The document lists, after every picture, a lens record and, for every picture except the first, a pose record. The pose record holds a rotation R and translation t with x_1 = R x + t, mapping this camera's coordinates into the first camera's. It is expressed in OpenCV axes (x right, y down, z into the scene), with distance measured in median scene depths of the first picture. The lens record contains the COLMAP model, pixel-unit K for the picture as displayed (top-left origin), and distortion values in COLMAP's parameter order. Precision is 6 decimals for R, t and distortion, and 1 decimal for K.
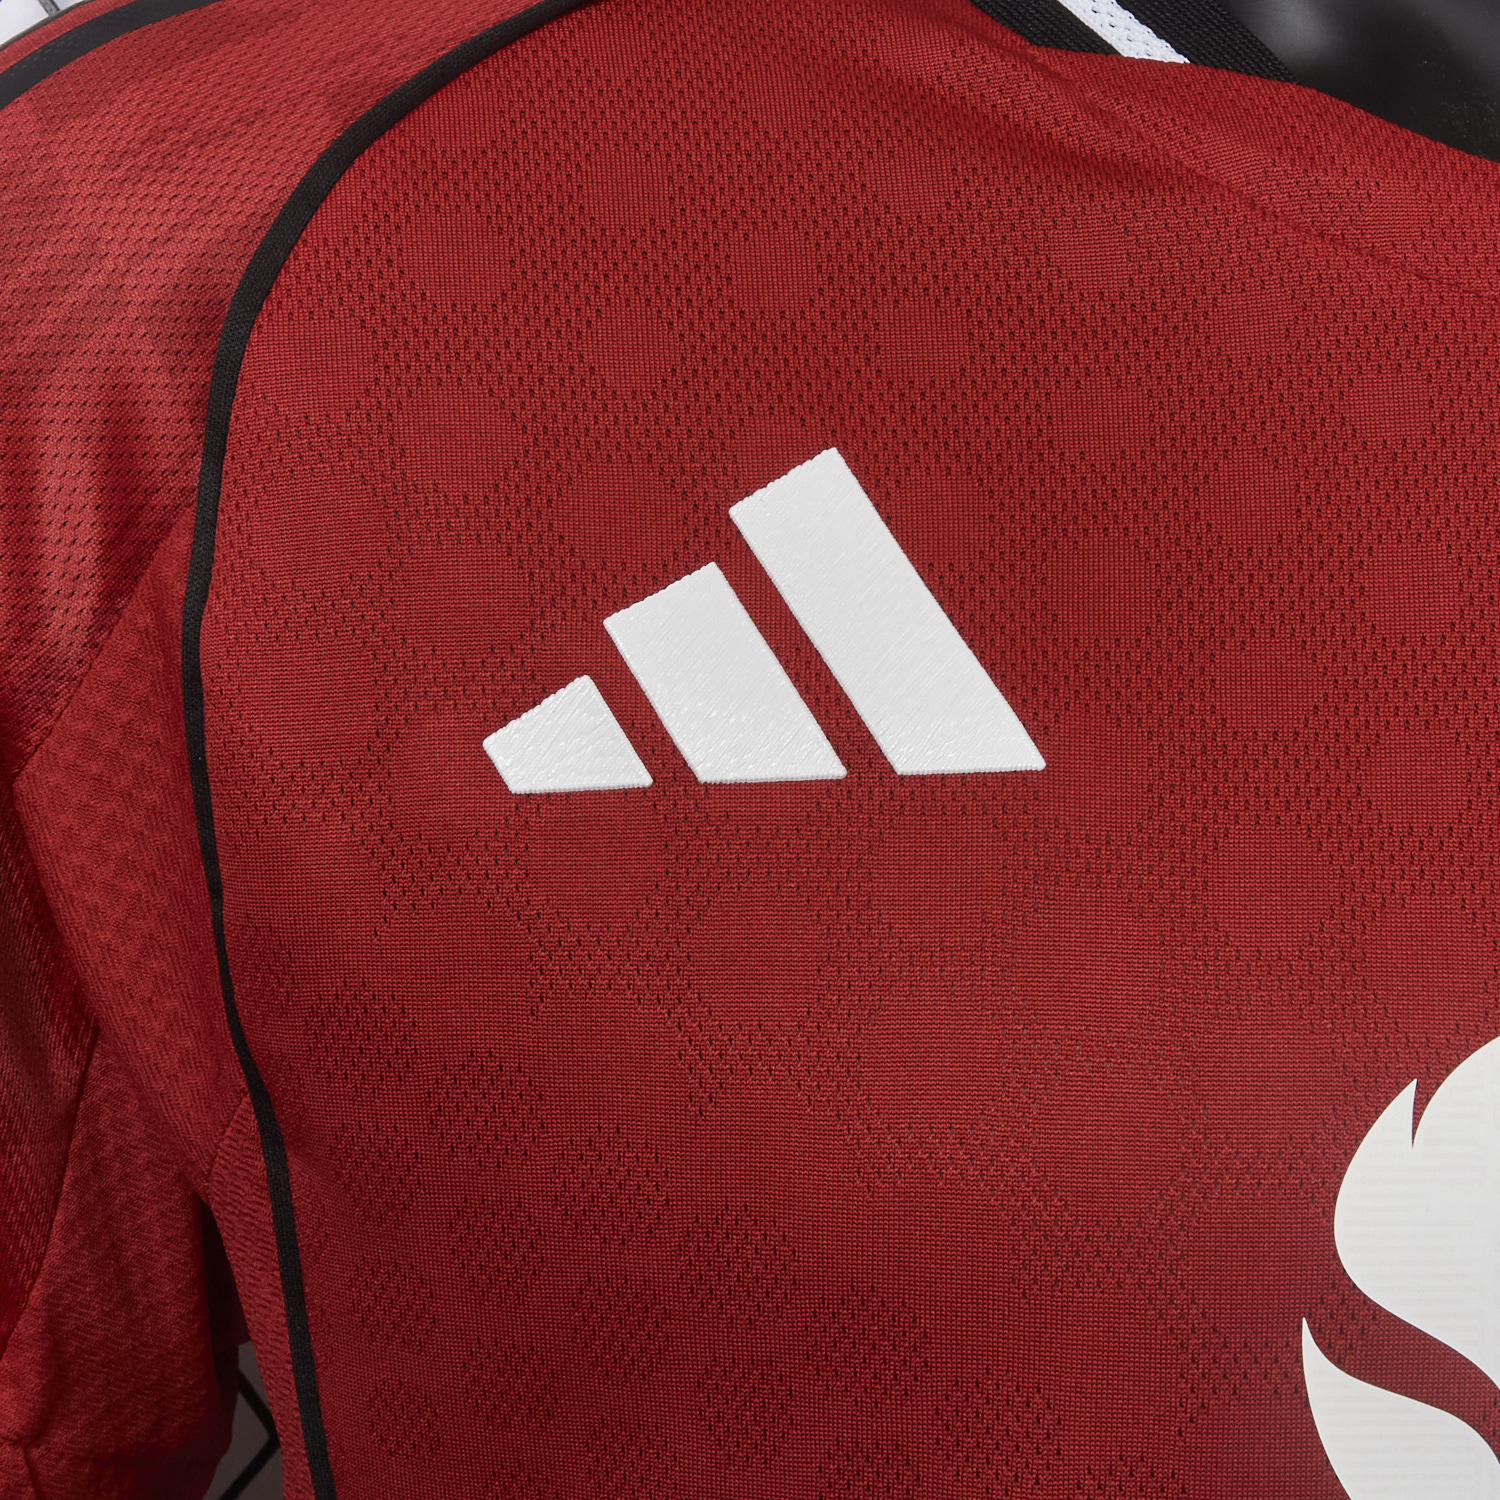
lens RADIAL K [[3326.1, 0, 754.6], [0, 3326.1, 741.7], [0, 0, 1]] dist [-0.028202, 0.000000]
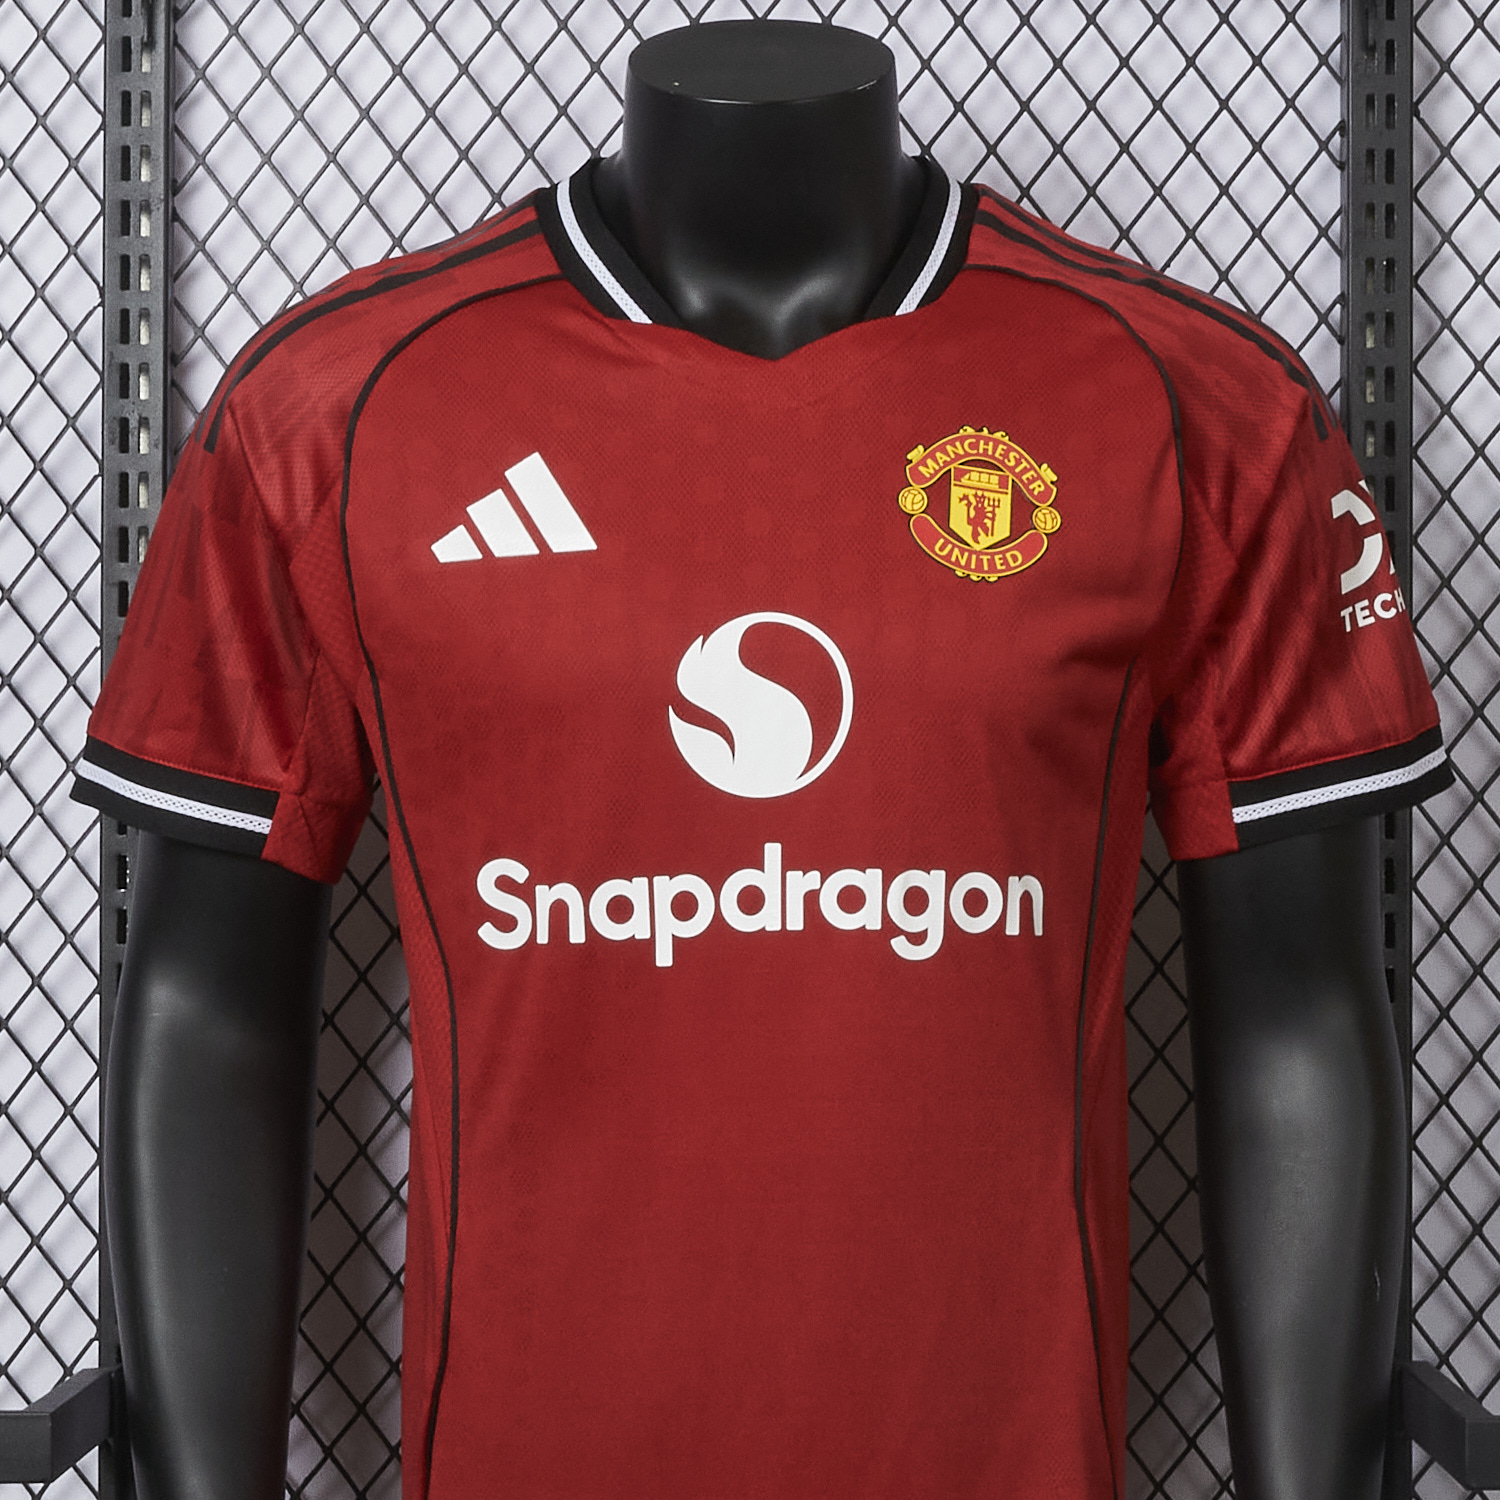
lens RADIAL K [[3326.1, 0, 748.2], [0, 3326.1, 749.5], [0, 0, 1]] dist [-0.028202, 0.000000]
pose [[0.997281, -0.028982, -0.067758, 0.423811], [0.031752, 0.998688, 0.040170, 0.073836], [0.066505, -0.042212, 0.996893, -2.140783]]
